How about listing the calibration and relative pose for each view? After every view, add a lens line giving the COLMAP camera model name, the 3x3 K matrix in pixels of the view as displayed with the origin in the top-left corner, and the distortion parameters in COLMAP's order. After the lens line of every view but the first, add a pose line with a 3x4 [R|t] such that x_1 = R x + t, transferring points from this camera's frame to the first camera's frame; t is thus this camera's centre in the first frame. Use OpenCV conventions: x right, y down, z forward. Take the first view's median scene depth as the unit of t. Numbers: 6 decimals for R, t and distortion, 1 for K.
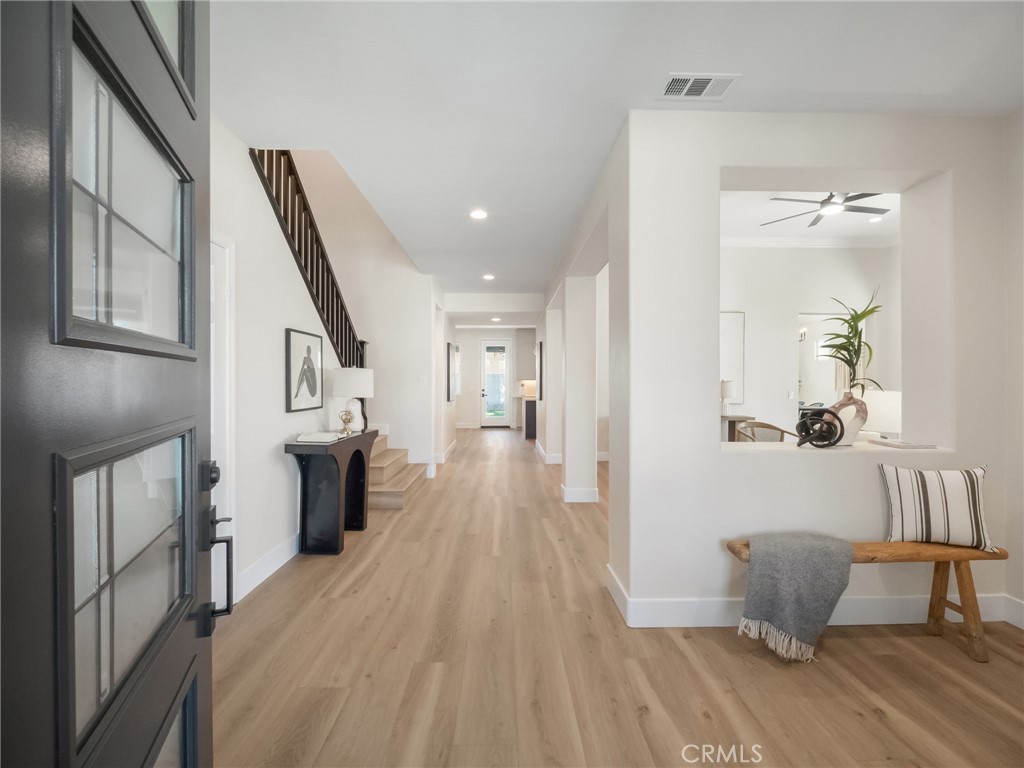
lens RADIAL K [[479.5, 0, 512.0], [0, 479.5, 385.4], [0, 0, 1]] dist [-0.005086, -0.002753]
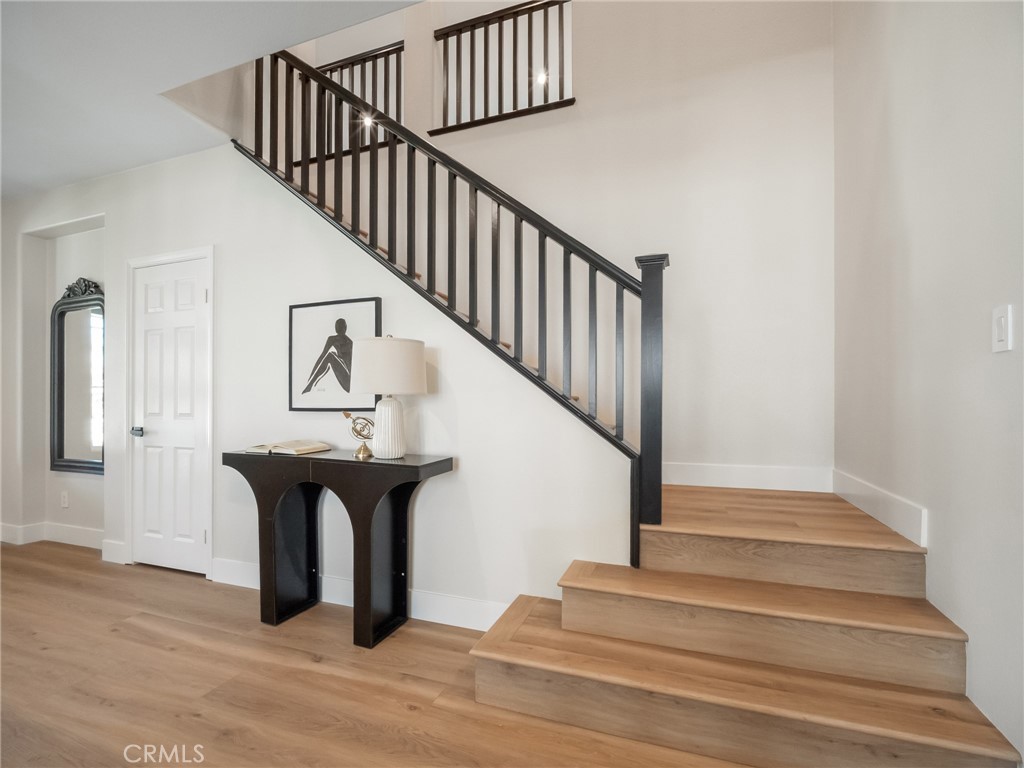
lens RADIAL K [[479.5, 0, 513.7], [0, 479.5, 393.4], [0, 0, 1]] dist [-0.005086, -0.002753]
pose [[-0.371544, -0.003693, -0.928408, 0.140531], [0.001179, 0.999989, -0.004449, 0.031307], [0.928414, -0.002747, -0.371536, 1.612017]]
